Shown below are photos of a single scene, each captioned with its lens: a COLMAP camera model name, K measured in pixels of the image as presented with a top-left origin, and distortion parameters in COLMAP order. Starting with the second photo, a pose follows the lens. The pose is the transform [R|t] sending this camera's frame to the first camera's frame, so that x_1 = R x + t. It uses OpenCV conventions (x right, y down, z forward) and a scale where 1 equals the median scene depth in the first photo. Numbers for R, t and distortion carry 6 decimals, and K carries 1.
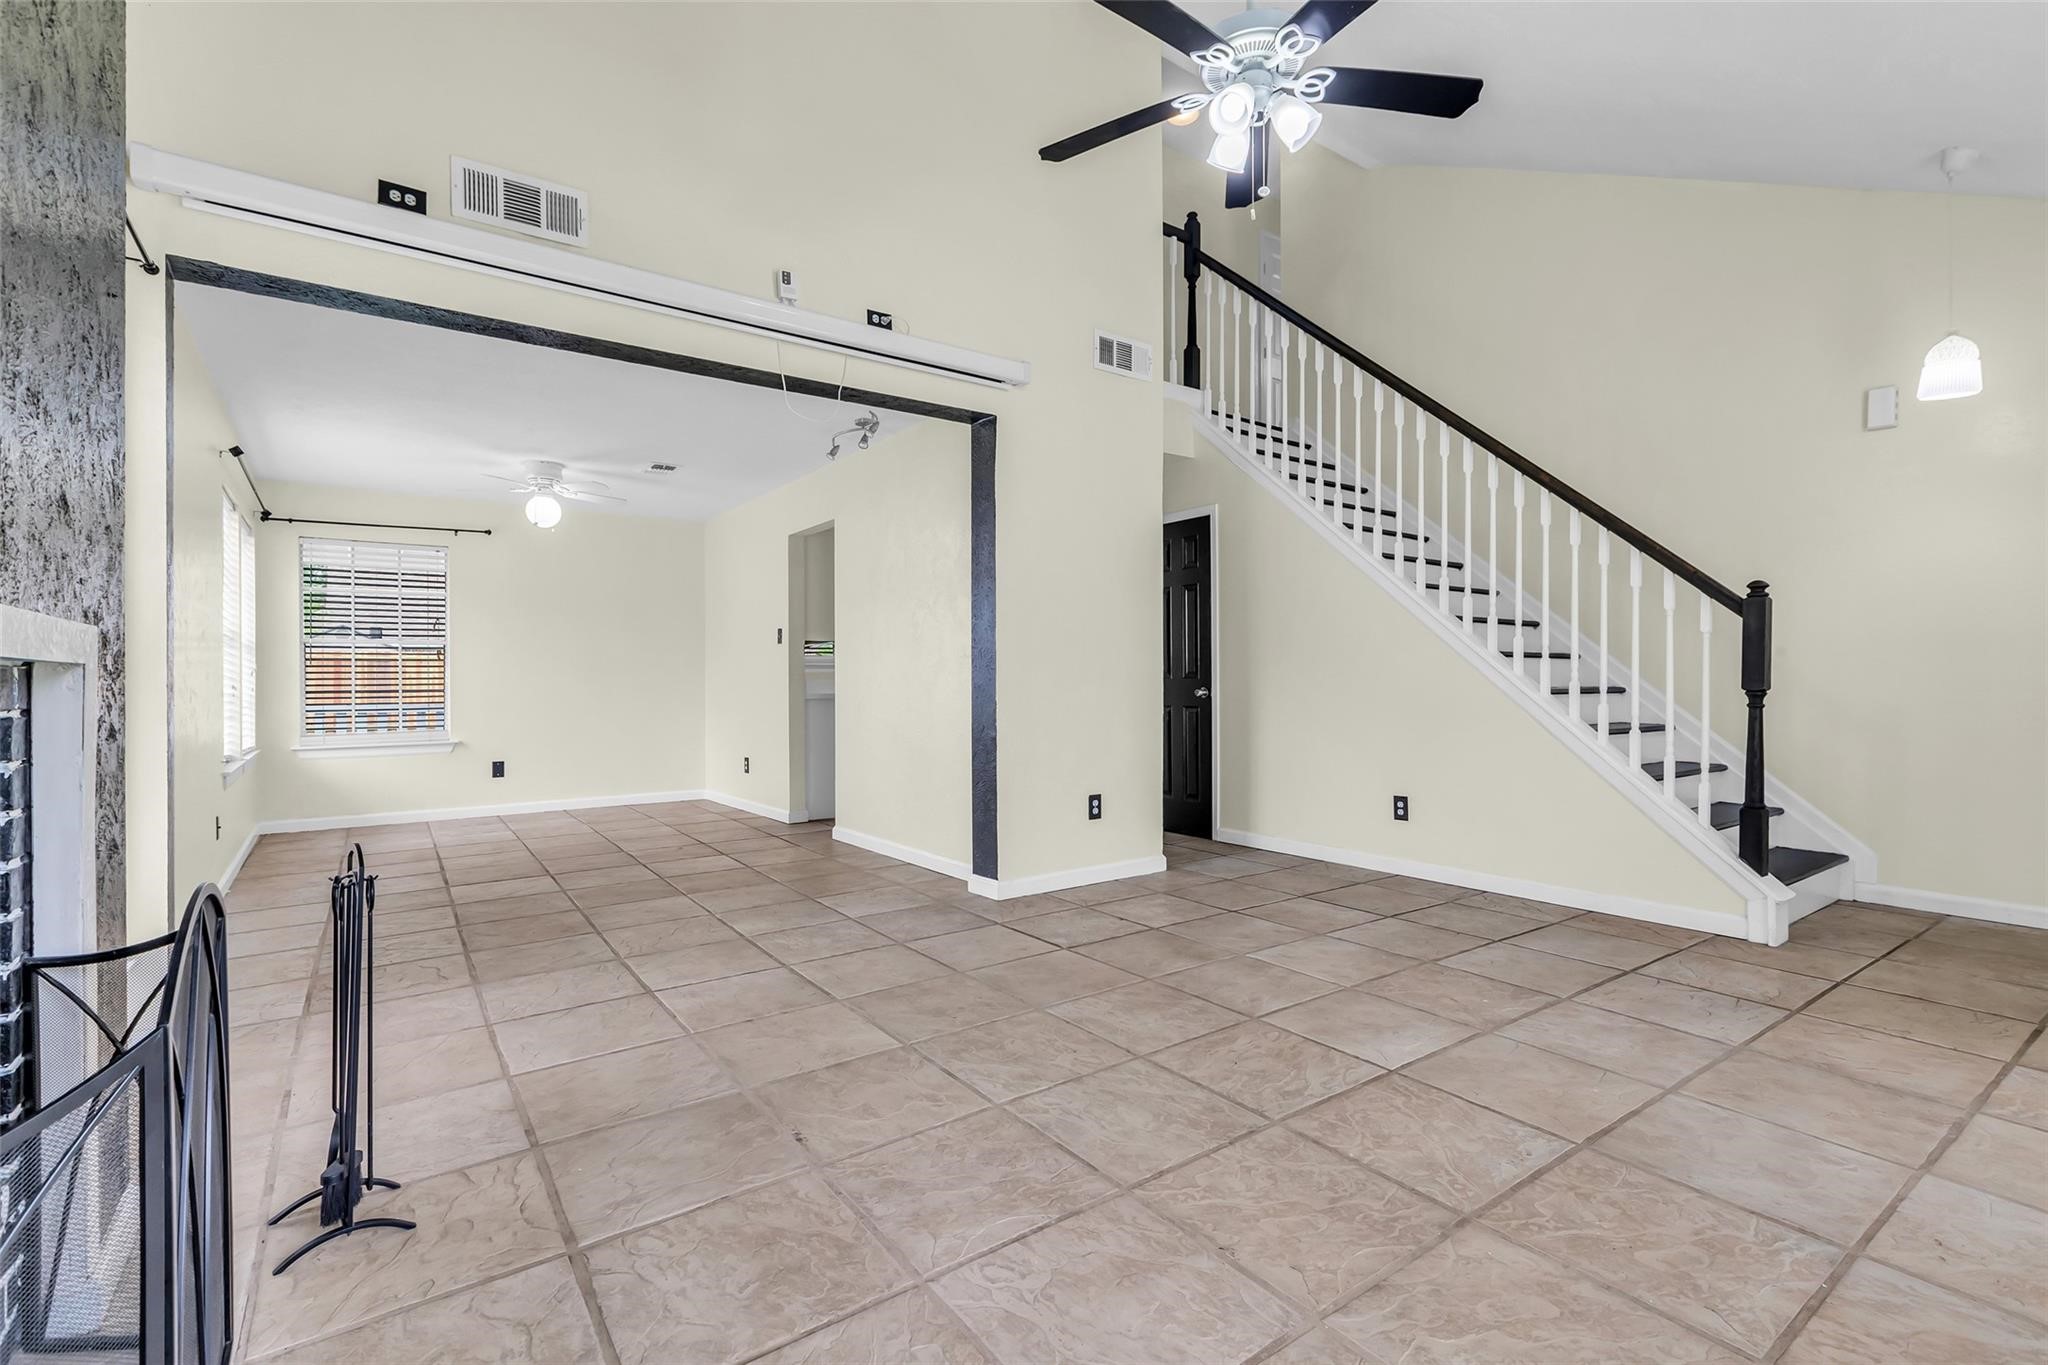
lens RADIAL K [[923.9, 0, 1042.8], [0, 923.9, 681.1], [0, 0, 1]] dist [0.001607, -0.001212]
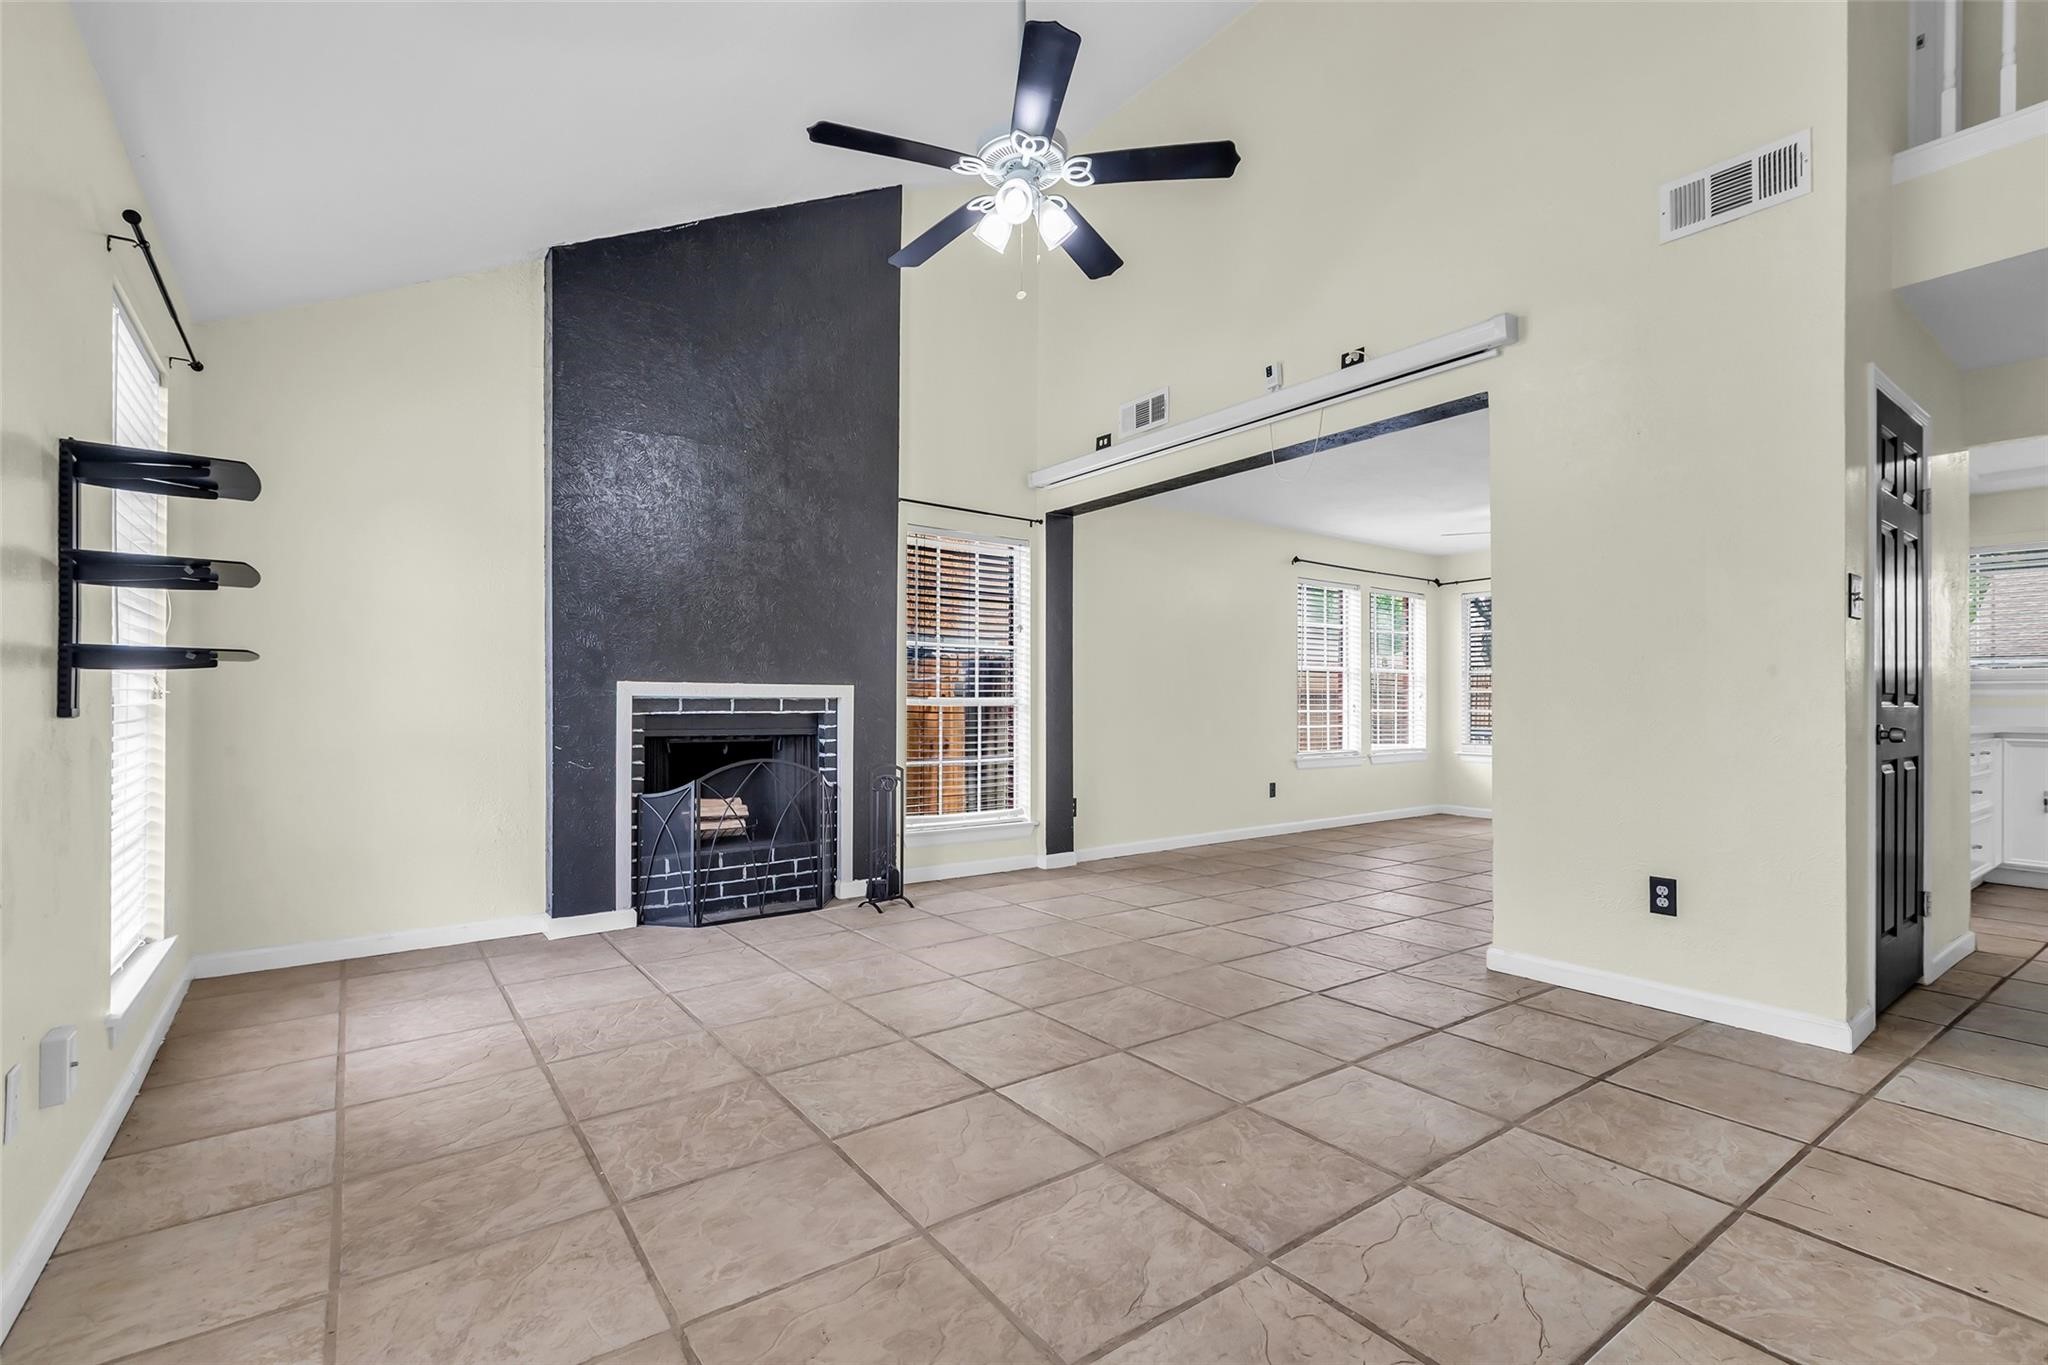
lens RADIAL K [[923.9, 0, 1040.6], [0, 923.9, 694.2], [0, 0, 1]] dist [0.001607, -0.001212]
pose [[0.007977, -0.004591, -0.999958, 1.197258], [-0.004070, 0.999981, -0.004624, -0.008782], [0.999960, 0.004107, 0.007959, 0.891495]]
